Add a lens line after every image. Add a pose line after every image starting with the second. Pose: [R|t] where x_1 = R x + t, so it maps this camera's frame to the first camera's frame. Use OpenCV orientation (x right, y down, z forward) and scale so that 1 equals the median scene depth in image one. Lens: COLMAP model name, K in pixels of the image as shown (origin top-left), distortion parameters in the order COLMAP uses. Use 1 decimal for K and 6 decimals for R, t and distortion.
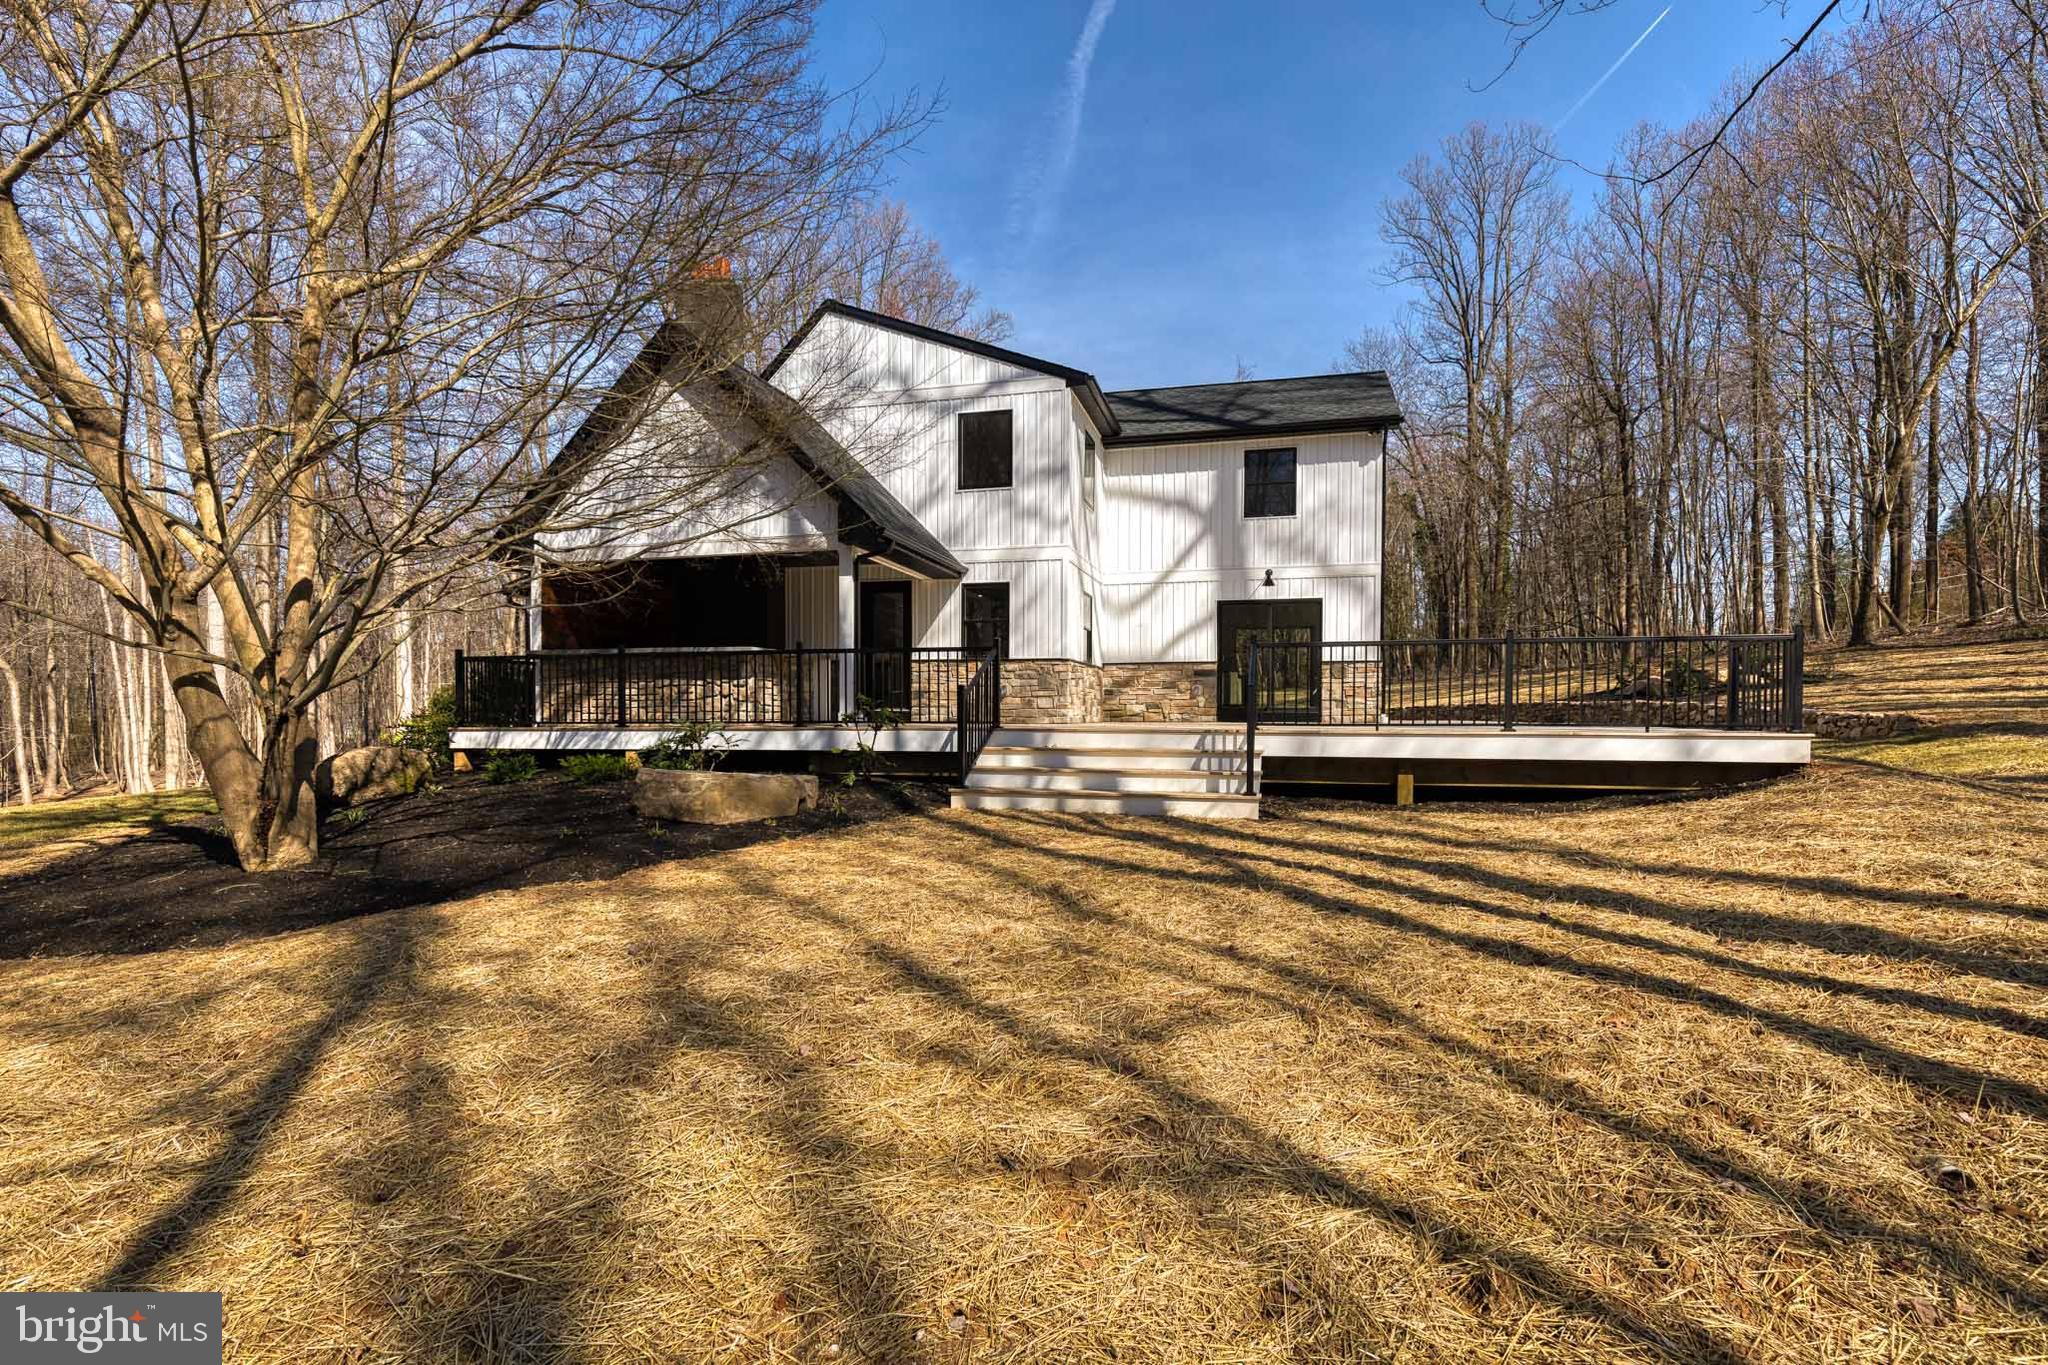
lens RADIAL K [[926.3, 0, 1049.8], [0, 926.3, 730.4], [0, 0, 1]] dist [0.007313, -0.001603]
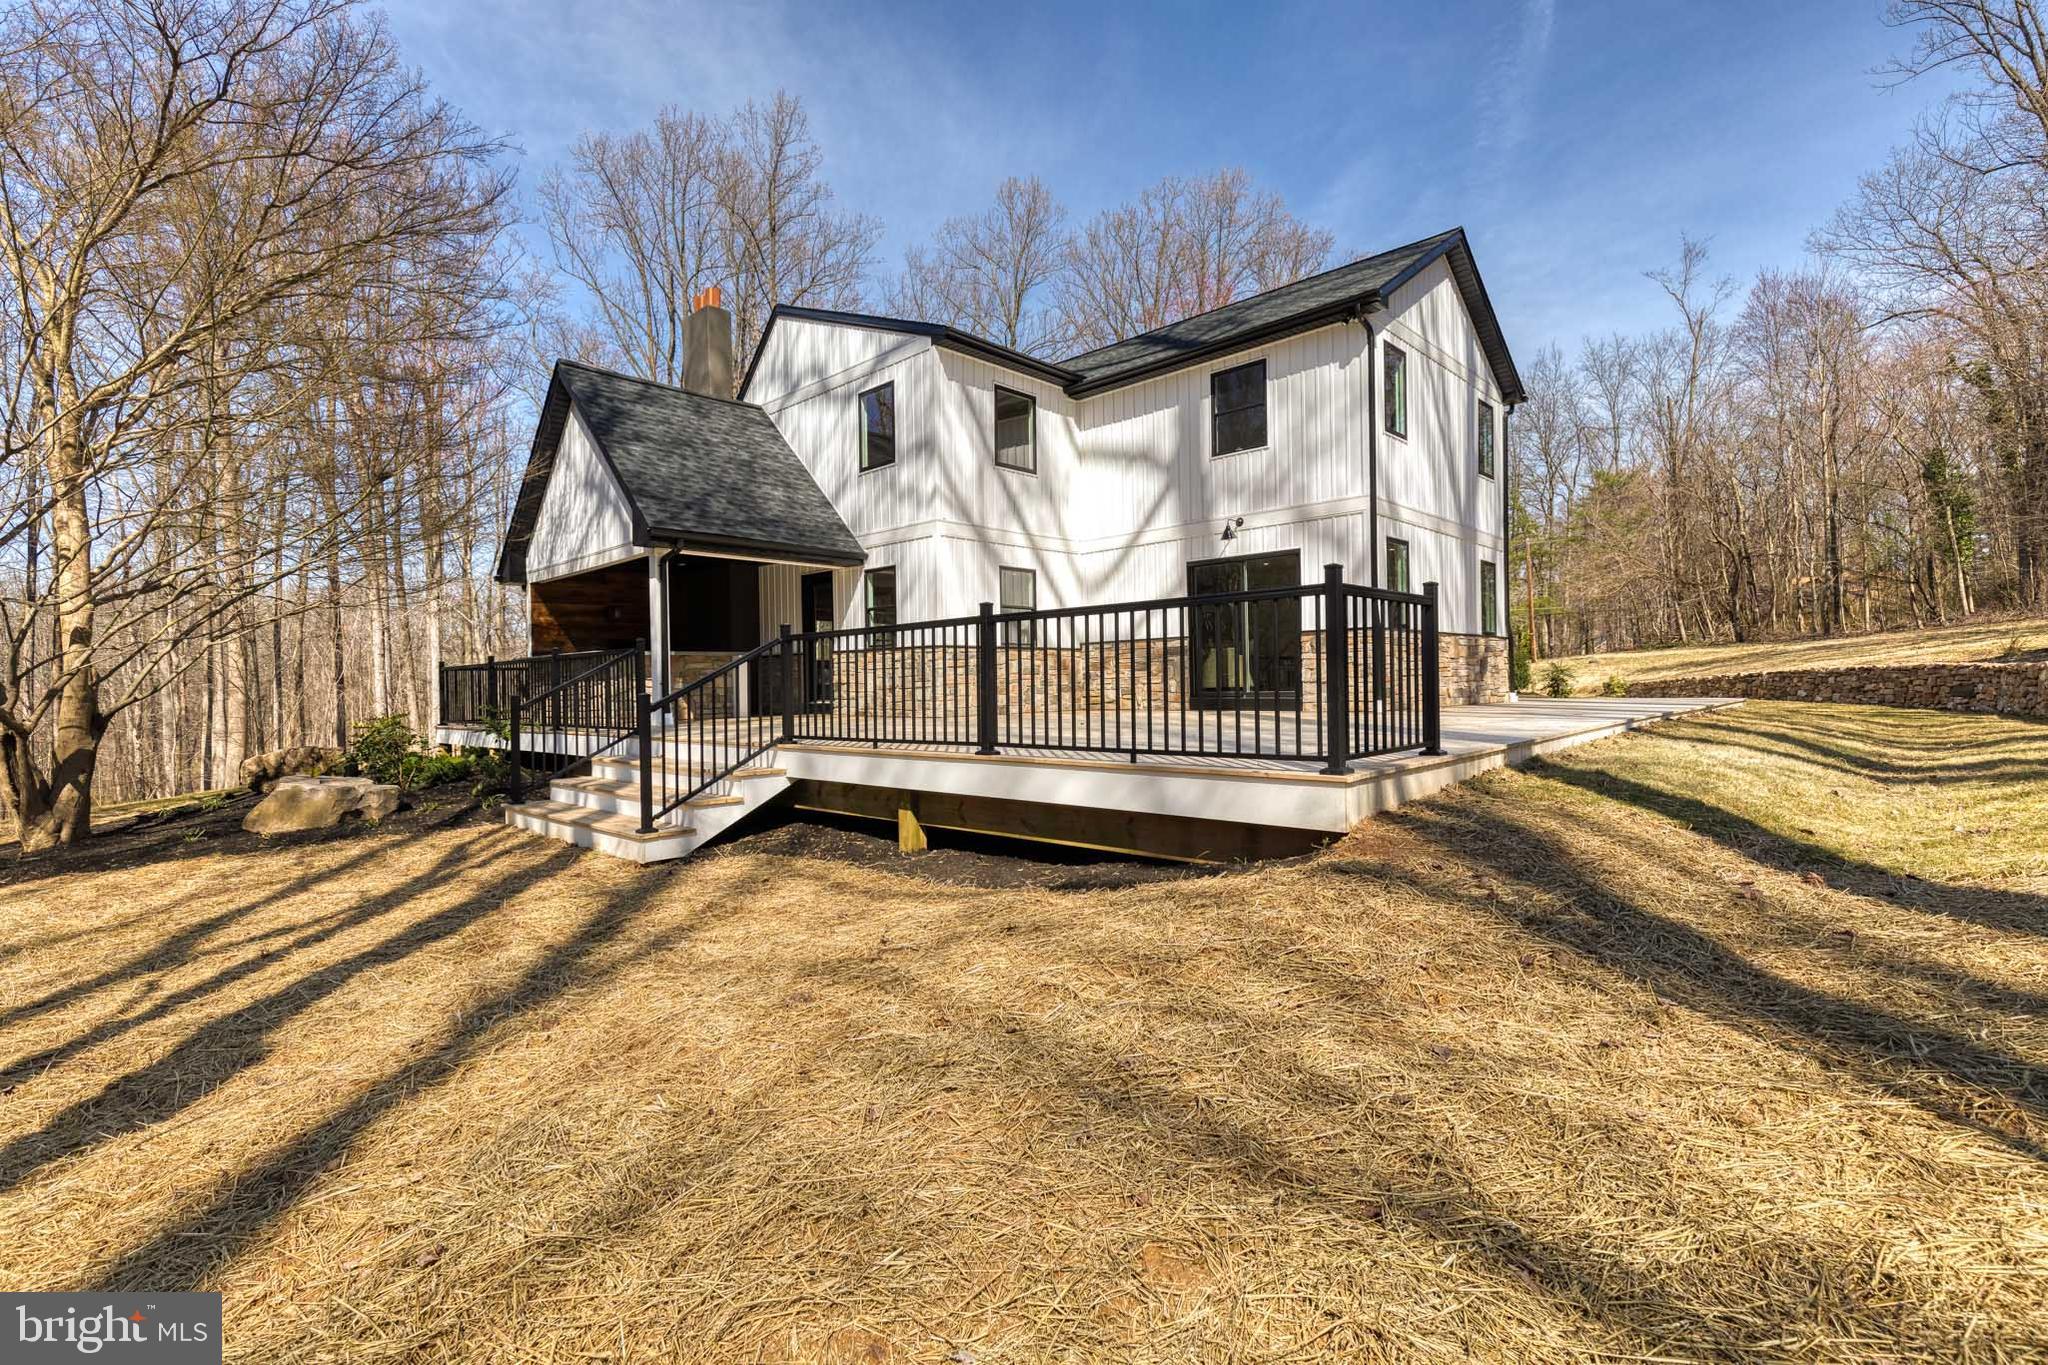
lens RADIAL K [[926.3, 0, 1025.6], [0, 926.3, 684.9], [0, 0, 1]] dist [0.007313, -0.001603]
pose [[0.877638, -0.020240, -0.478897, 0.458756], [0.011129, 0.999699, -0.021856, -0.016387], [0.479196, 0.013852, 0.877599, 0.223254]]
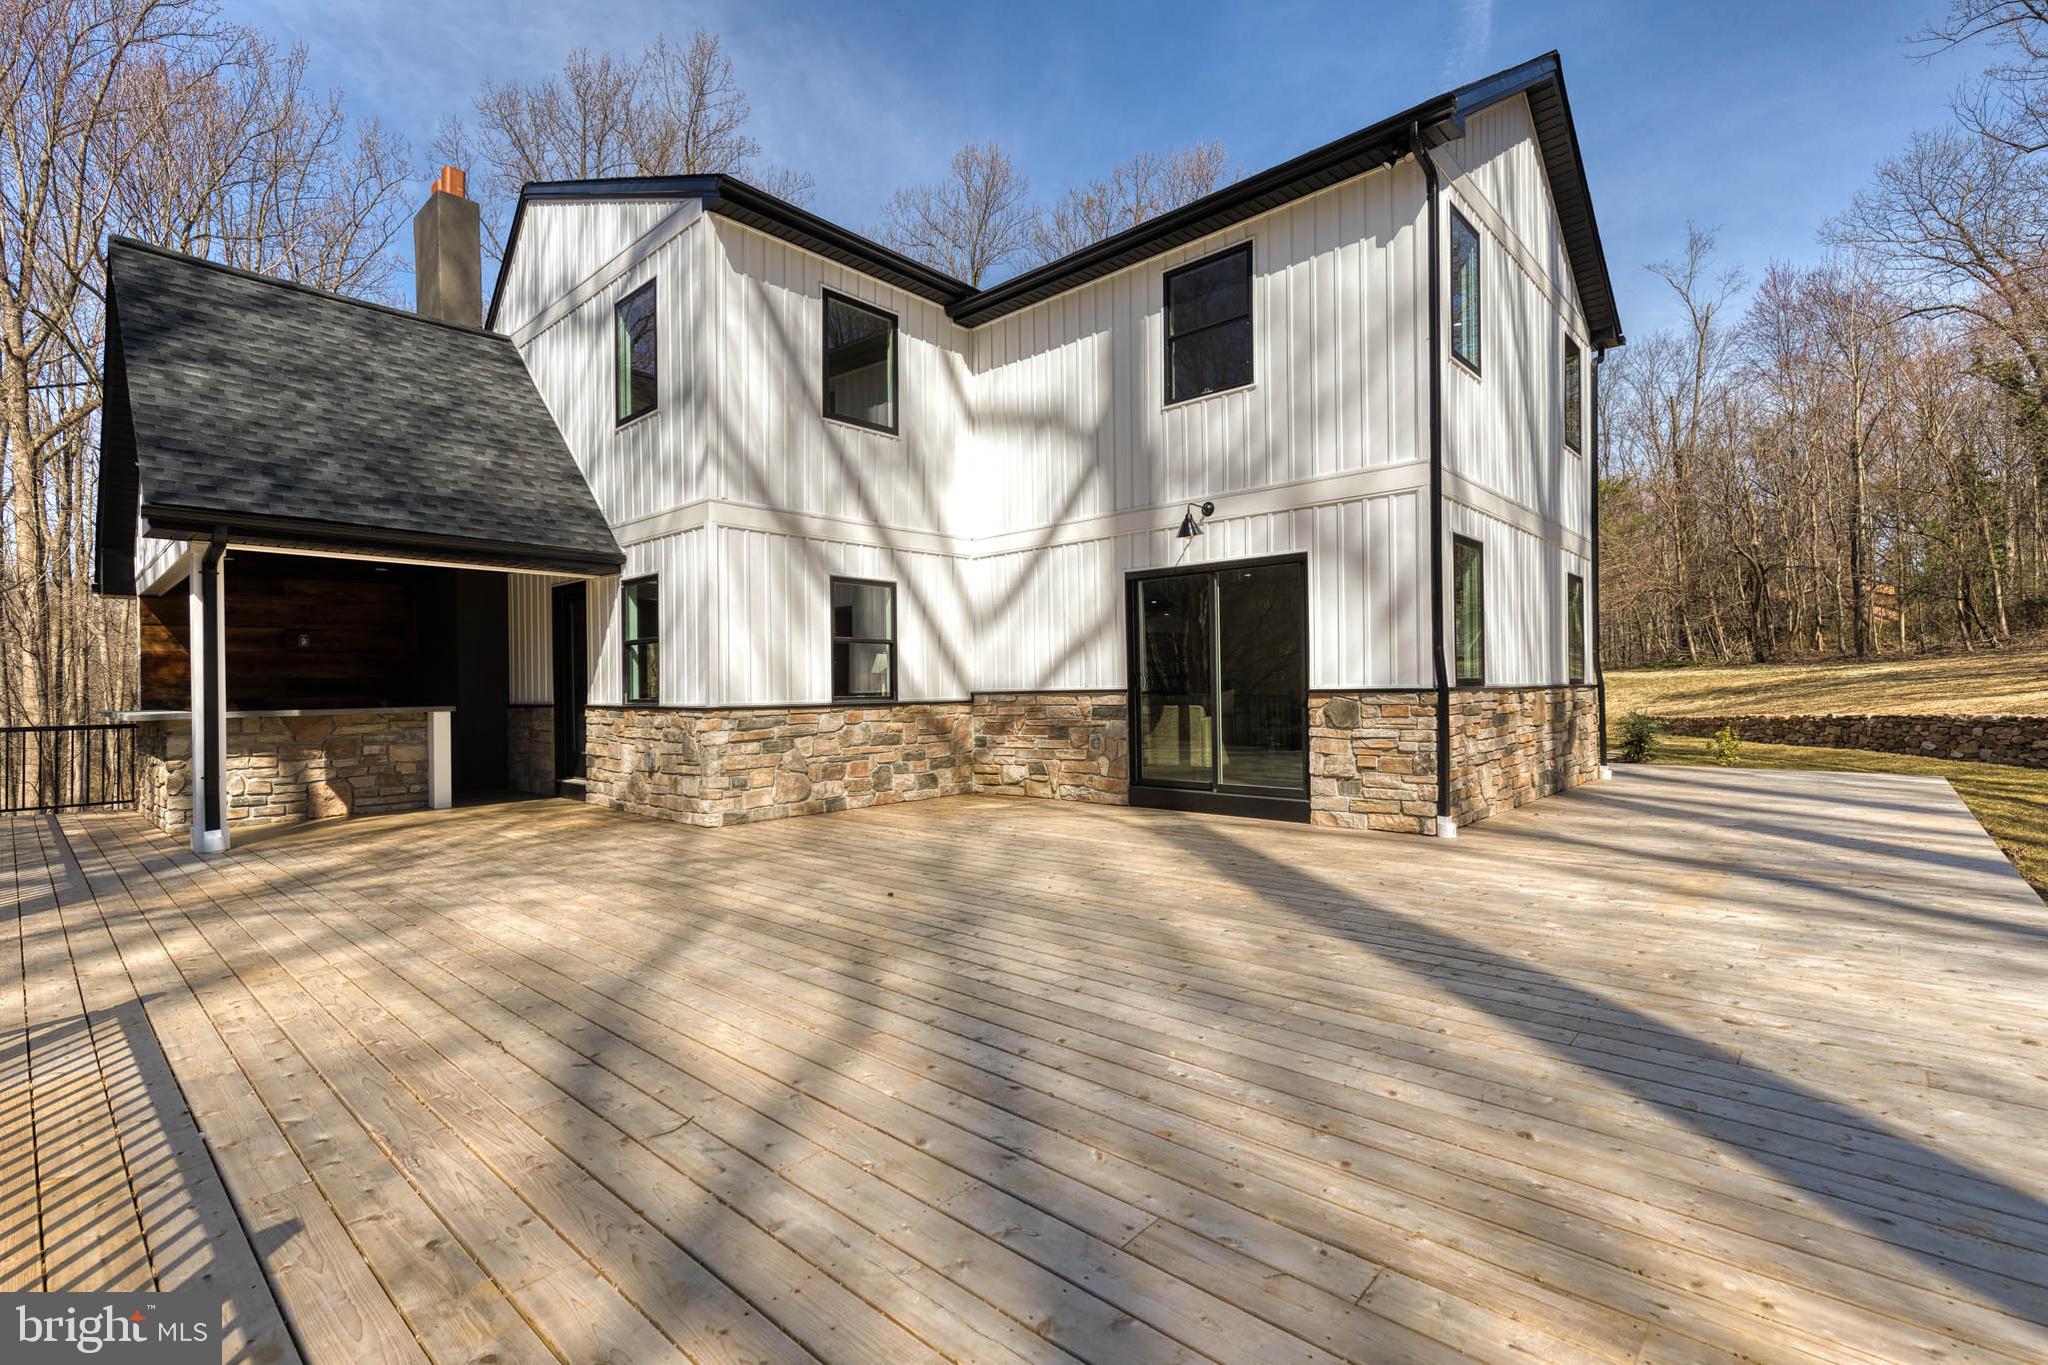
lens RADIAL K [[926.3, 0, 1022.0], [0, 926.3, 688.4], [0, 0, 1]] dist [0.007313, -0.001603]
pose [[0.887296, -0.016178, -0.460916, 0.379352], [0.005737, 0.999694, -0.024044, -0.065290], [0.461164, 0.018690, 0.887118, 0.529462]]
